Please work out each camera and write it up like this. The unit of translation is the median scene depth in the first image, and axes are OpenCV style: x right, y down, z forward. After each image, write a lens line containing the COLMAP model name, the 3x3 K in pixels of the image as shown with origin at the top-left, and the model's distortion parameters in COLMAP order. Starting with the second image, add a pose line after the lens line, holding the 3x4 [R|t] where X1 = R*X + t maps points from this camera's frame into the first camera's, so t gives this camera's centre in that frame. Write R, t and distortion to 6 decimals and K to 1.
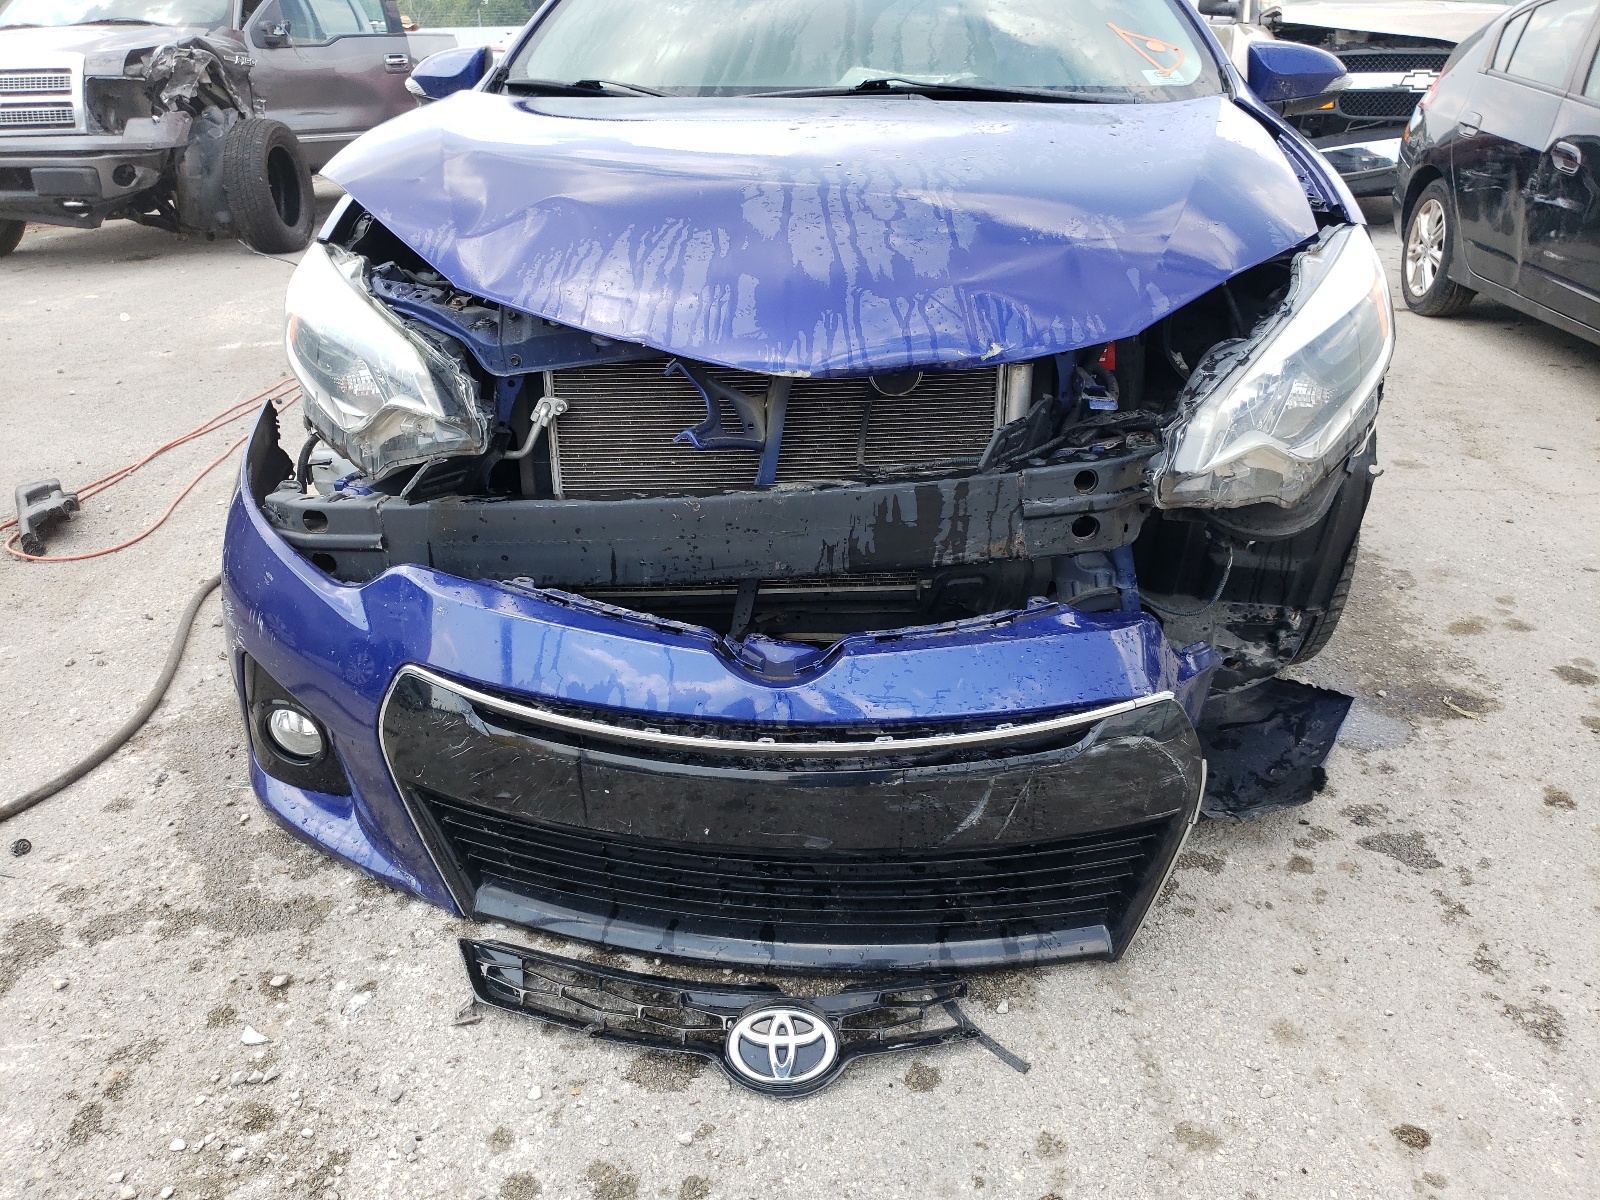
lens RADIAL K [[1215.0, 0, 784.5], [0, 1215.0, 604.7], [0, 0, 1]] dist [0.030166, 0.008557]
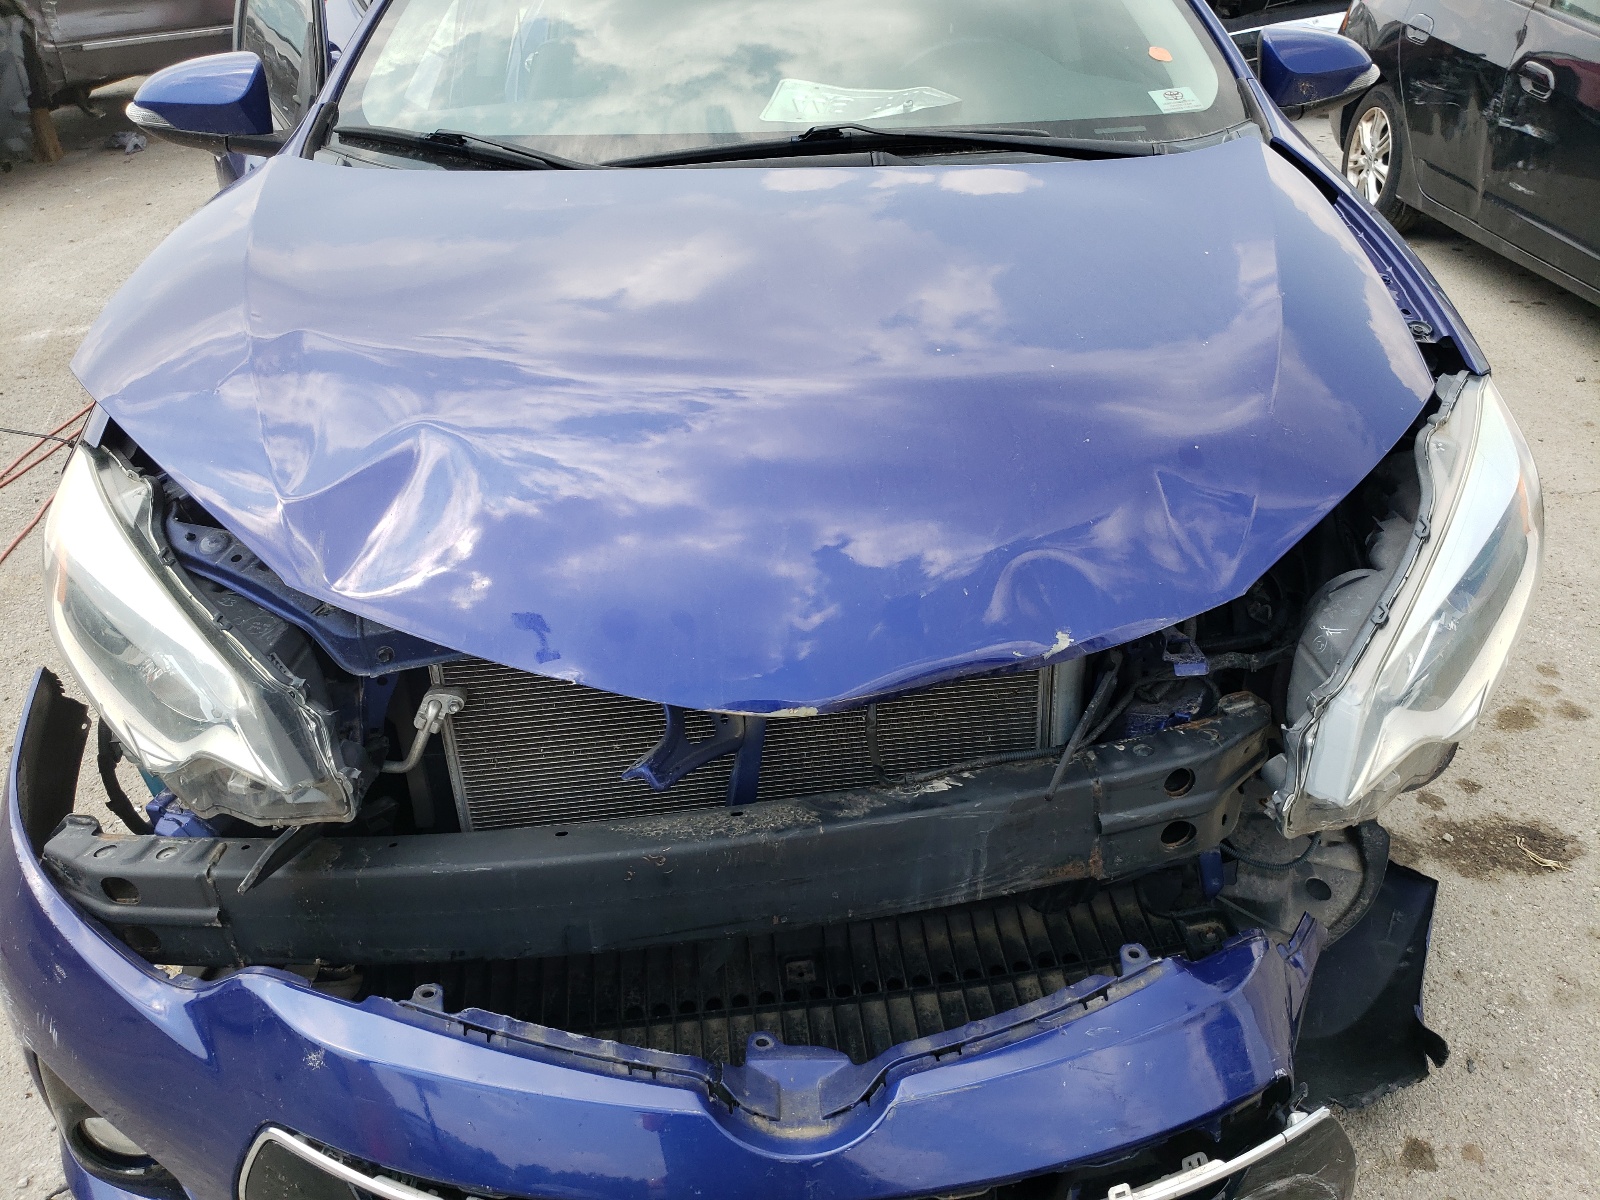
lens RADIAL K [[1221.2, 0, 800.0], [0, 1221.2, 600.0], [0, 0, 1]] dist [0.031762, 0.000193]
pose [[0.993760, -0.071996, 0.085191, -0.036349], [0.062830, 0.992404, 0.105767, -0.275710], [-0.092158, -0.099755, 0.990735, 0.254698]]
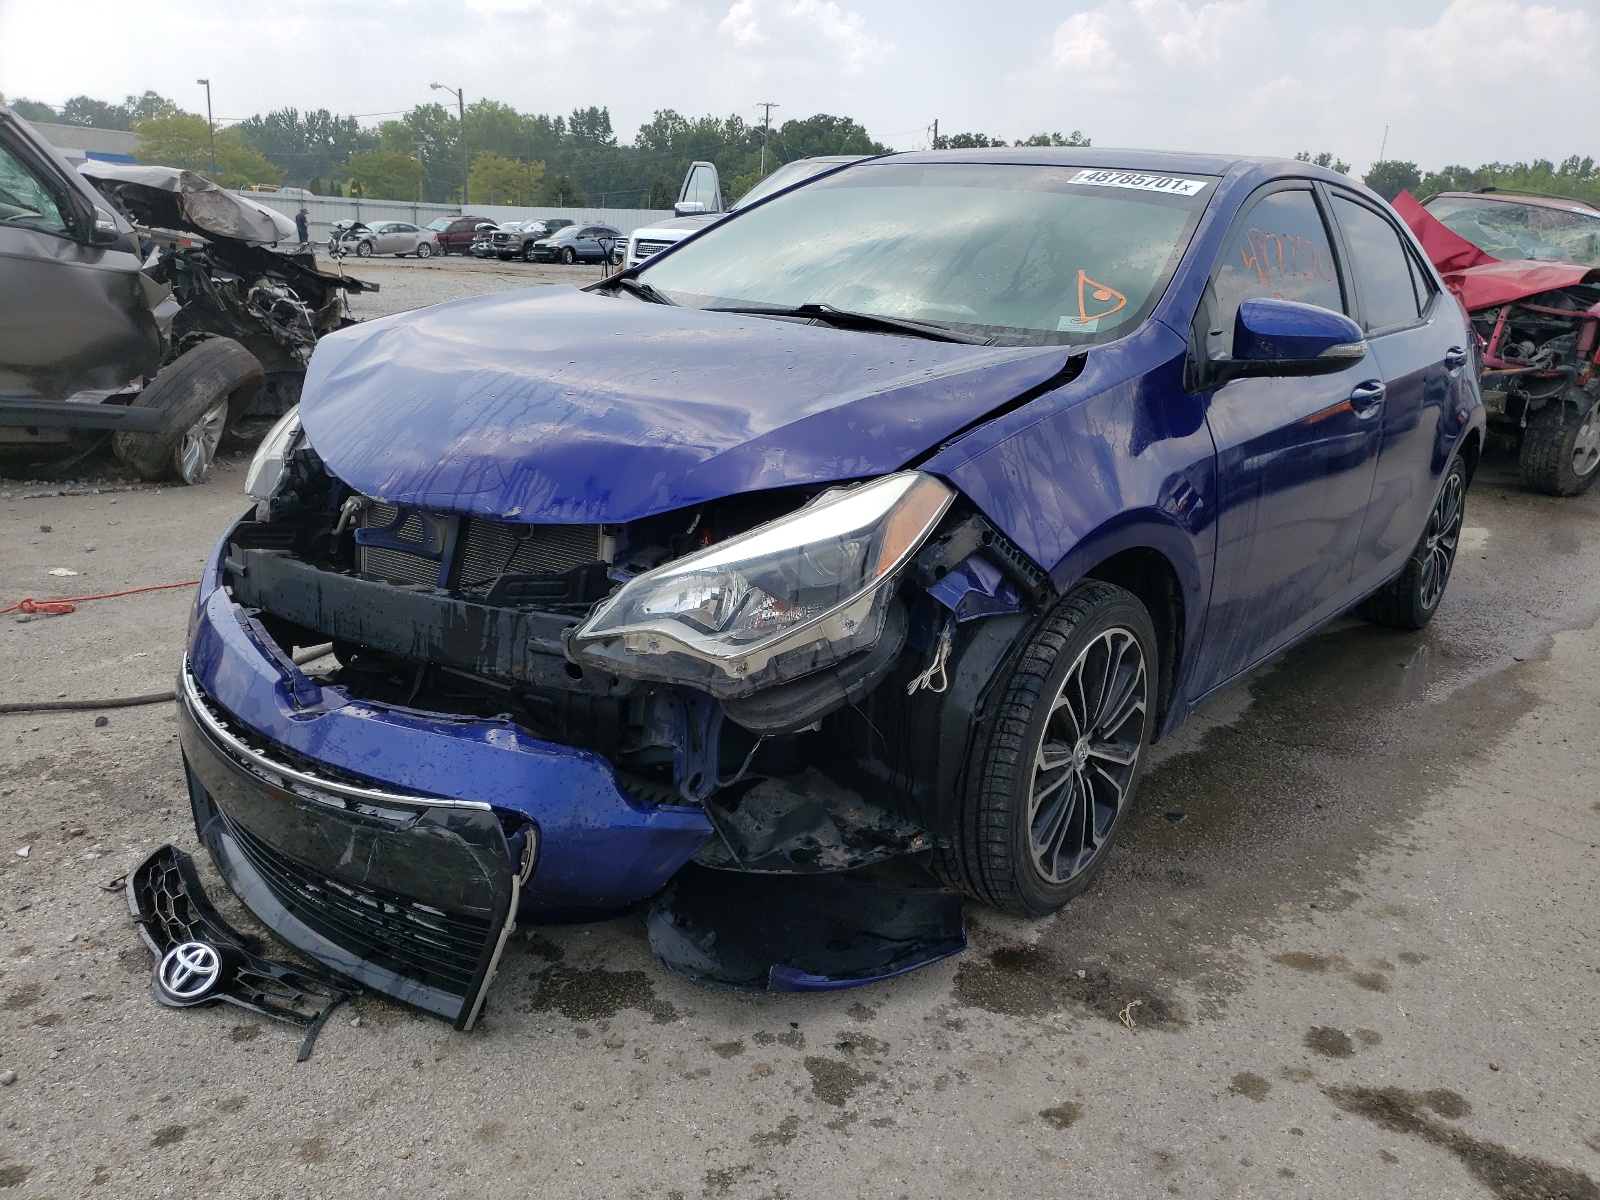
lens RADIAL K [[1187.7, 0, 800.0], [0, 1187.7, 600.0], [0, 0, 1]] dist [0.006275, 0.002583]
pose [[0.829702, 0.204802, -0.519280, 0.924521], [-0.274182, 0.959833, -0.059533, -0.110471], [0.486230, 0.191772, 0.852528, 0.097722]]
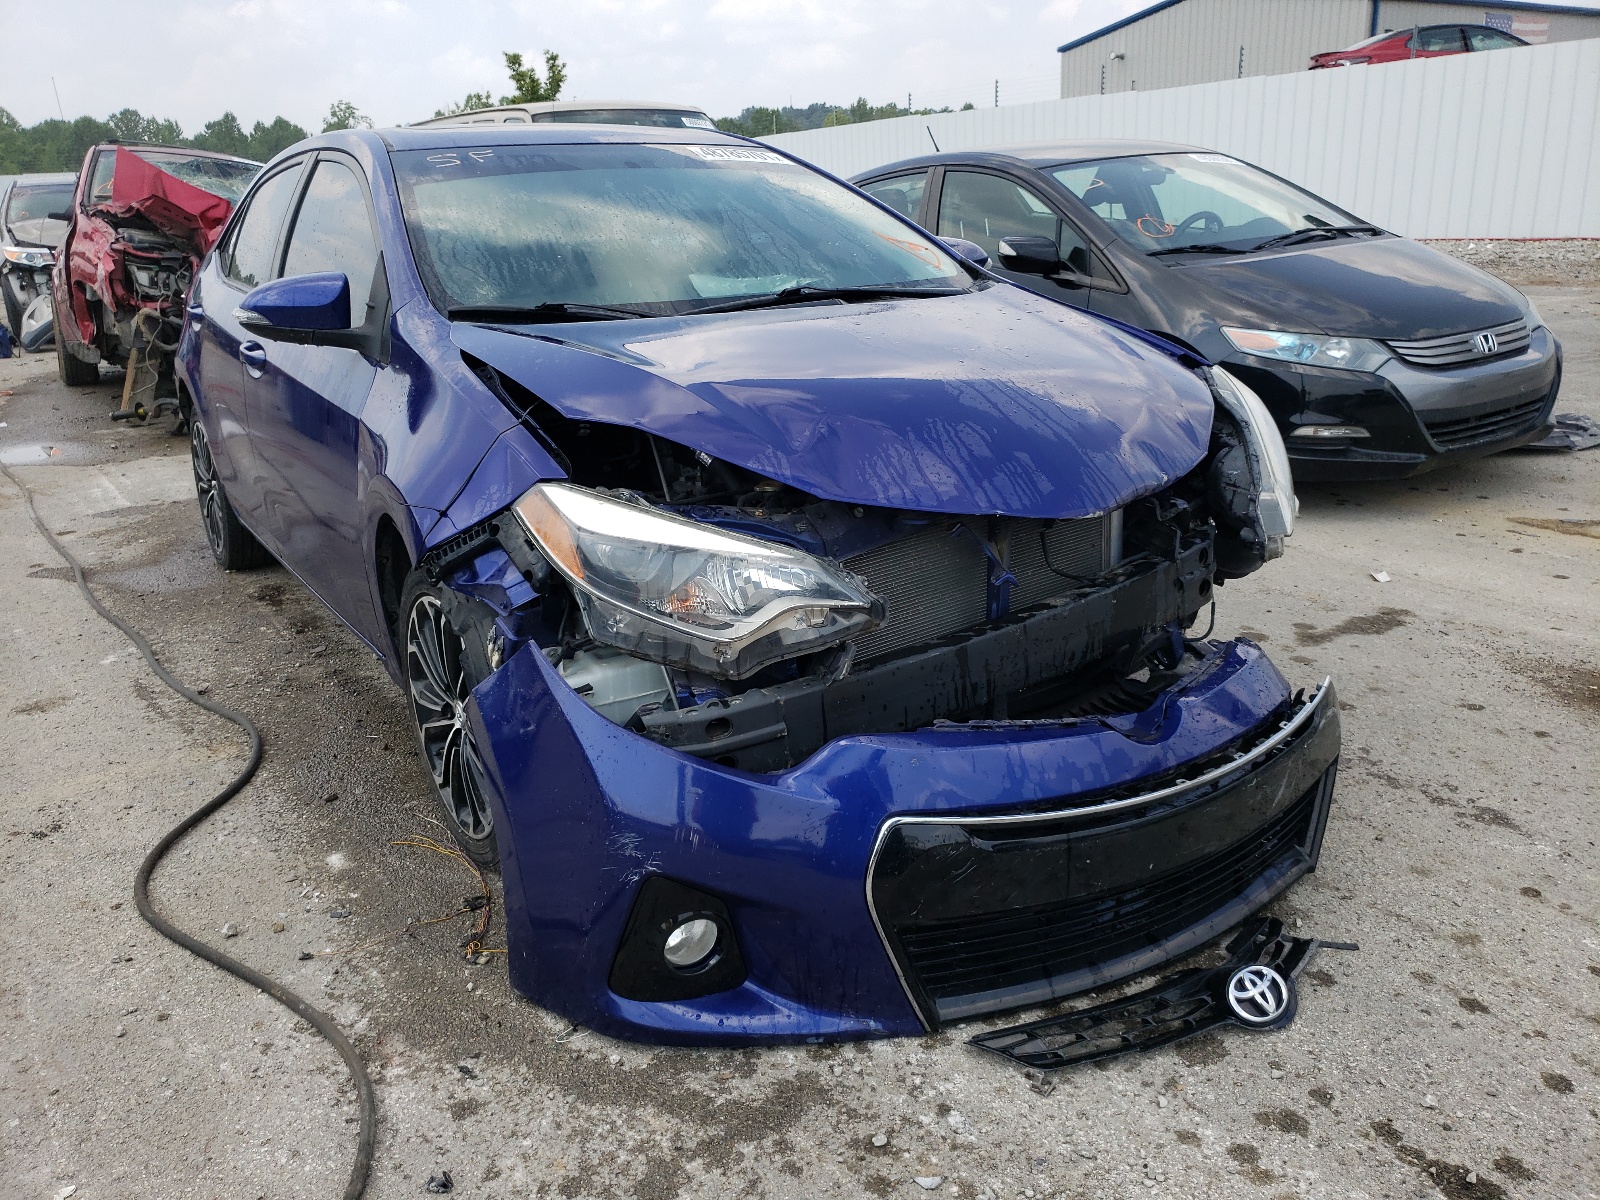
lens RADIAL K [[1215.0, 0, 784.5], [0, 1215.0, 604.7], [0, 0, 1]] dist [0.030166, 0.008557]
pose [[0.806165, -0.203889, 0.555453, -0.874409], [0.261299, 0.964933, -0.025043, -0.127385], [-0.530869, 0.165328, 0.831171, 0.061816]]
